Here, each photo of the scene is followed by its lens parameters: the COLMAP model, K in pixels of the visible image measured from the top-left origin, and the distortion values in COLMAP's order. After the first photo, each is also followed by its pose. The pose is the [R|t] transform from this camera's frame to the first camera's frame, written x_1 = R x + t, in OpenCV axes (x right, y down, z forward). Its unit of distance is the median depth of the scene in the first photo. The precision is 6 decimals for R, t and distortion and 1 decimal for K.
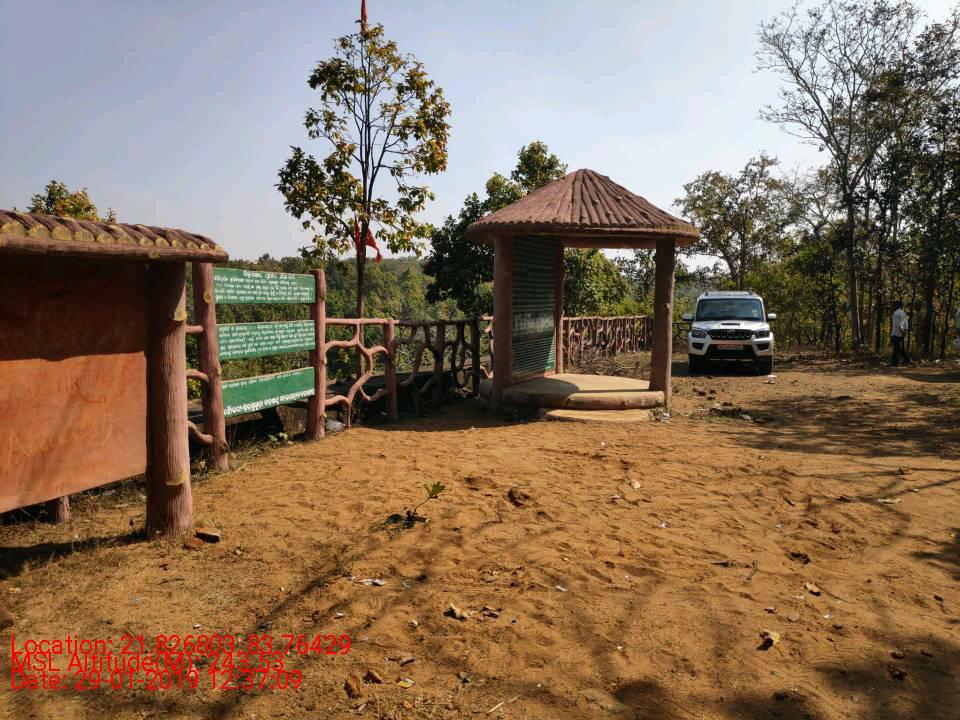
lens RADIAL K [[695.3, 0, 479.5], [0, 695.3, 360.5], [0, 0, 1]] dist [0.011051, -0.023180]
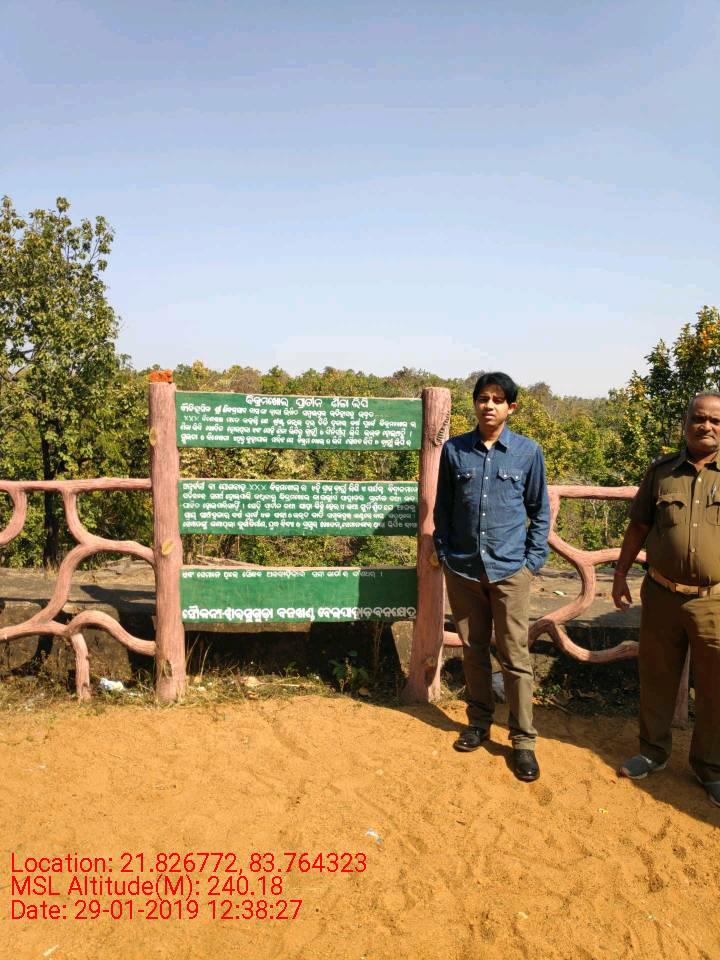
lens RADIAL K [[695.3, 0, 360.2], [0, 695.3, 478.2], [0, 0, 1]] dist [0.011051, -0.023180]
pose [[0.379651, 0.073268, -0.922224, 0.270369], [-0.095188, 0.994662, 0.039837, -0.087820], [0.920220, 0.072660, 0.384598, 0.842228]]
